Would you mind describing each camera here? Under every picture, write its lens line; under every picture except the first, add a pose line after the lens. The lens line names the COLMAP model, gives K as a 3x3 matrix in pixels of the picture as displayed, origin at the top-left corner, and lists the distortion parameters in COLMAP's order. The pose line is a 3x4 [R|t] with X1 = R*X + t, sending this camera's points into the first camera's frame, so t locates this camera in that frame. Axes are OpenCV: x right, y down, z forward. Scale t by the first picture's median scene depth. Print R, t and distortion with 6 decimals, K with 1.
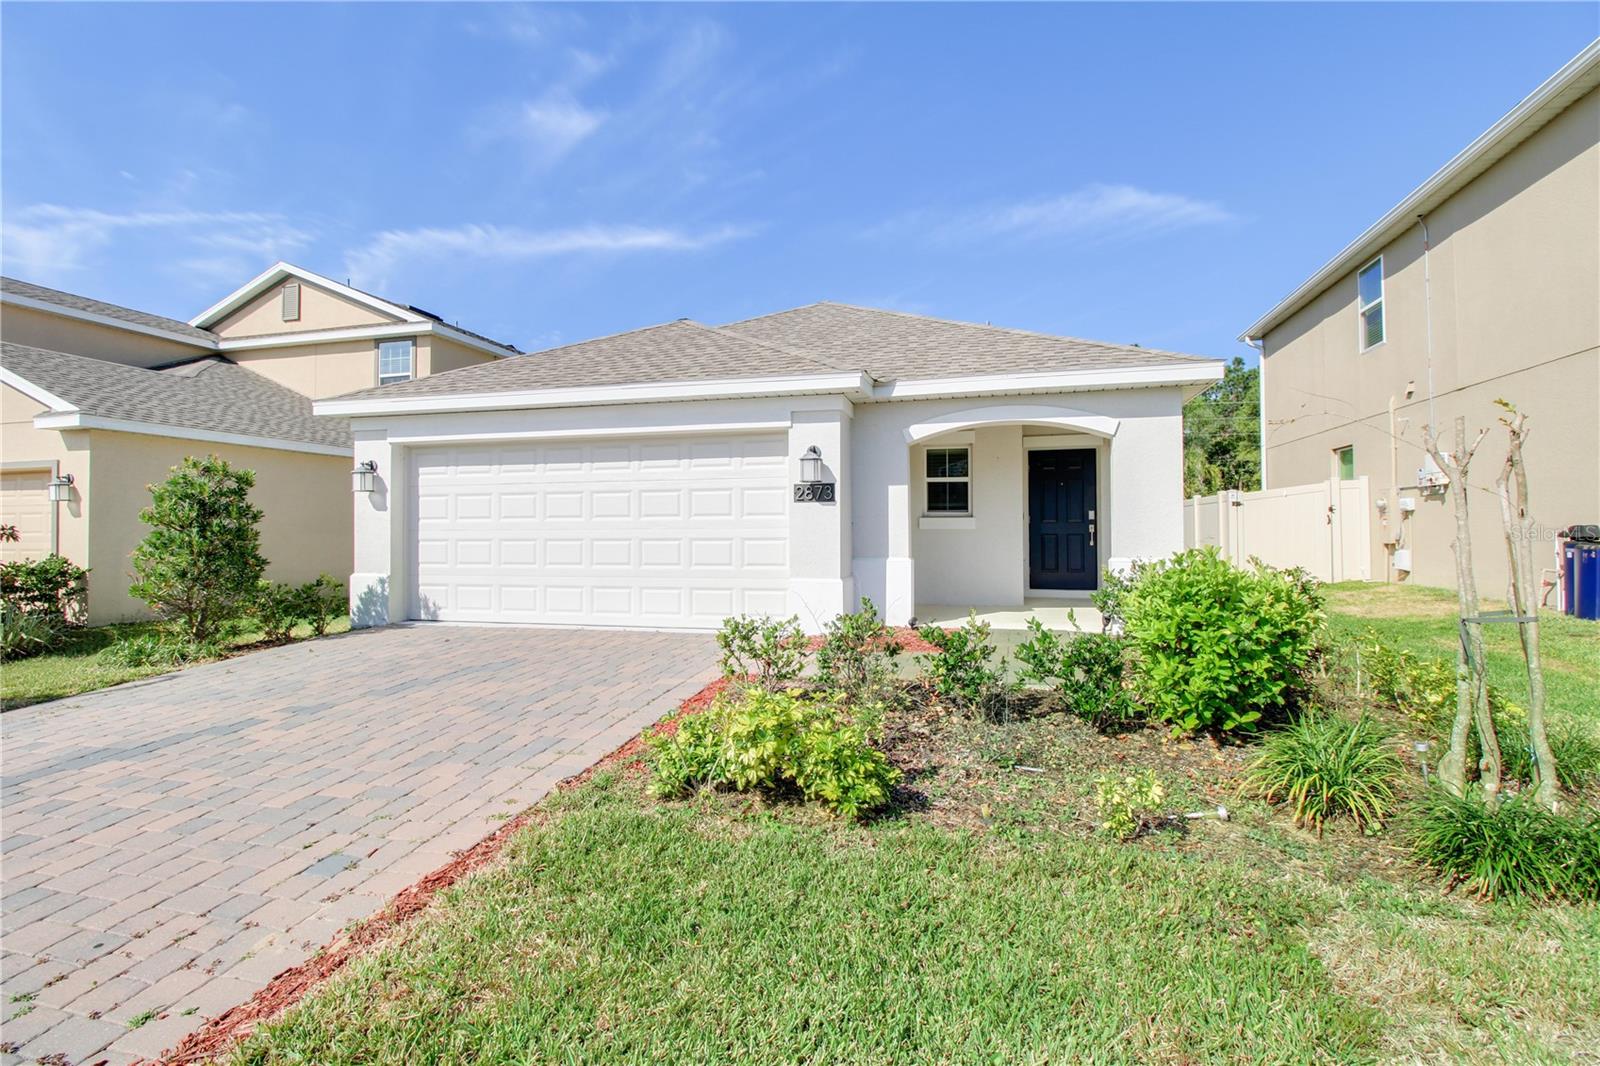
lens RADIAL K [[740.7, 0, 810.2], [0, 740.7, 517.4], [0, 0, 1]] dist [0.015111, -0.021050]
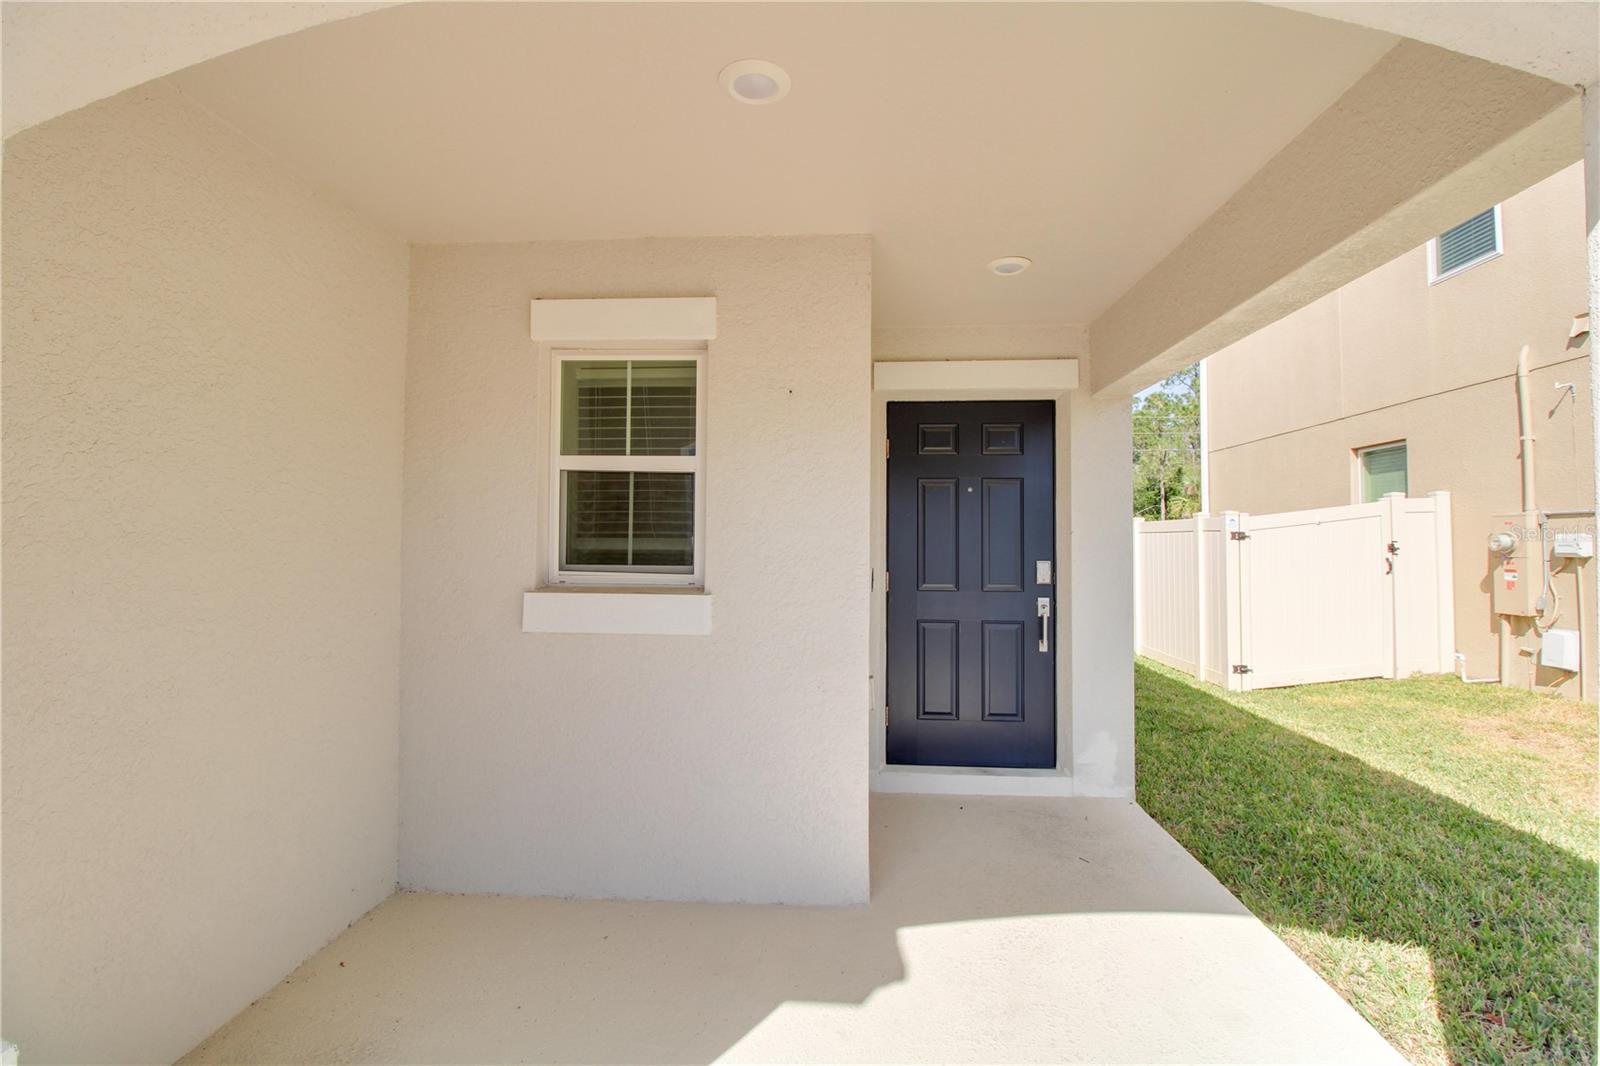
lens RADIAL K [[740.7, 0, 810.2], [0, 740.7, 517.4], [0, 0, 1]] dist [0.015111, -0.021050]
pose [[0.980879, 0.017175, 0.193858, 0.170567], [-0.014244, 0.999762, -0.016502, -0.021387], [-0.194095, 0.013425, 0.980891, 0.593430]]
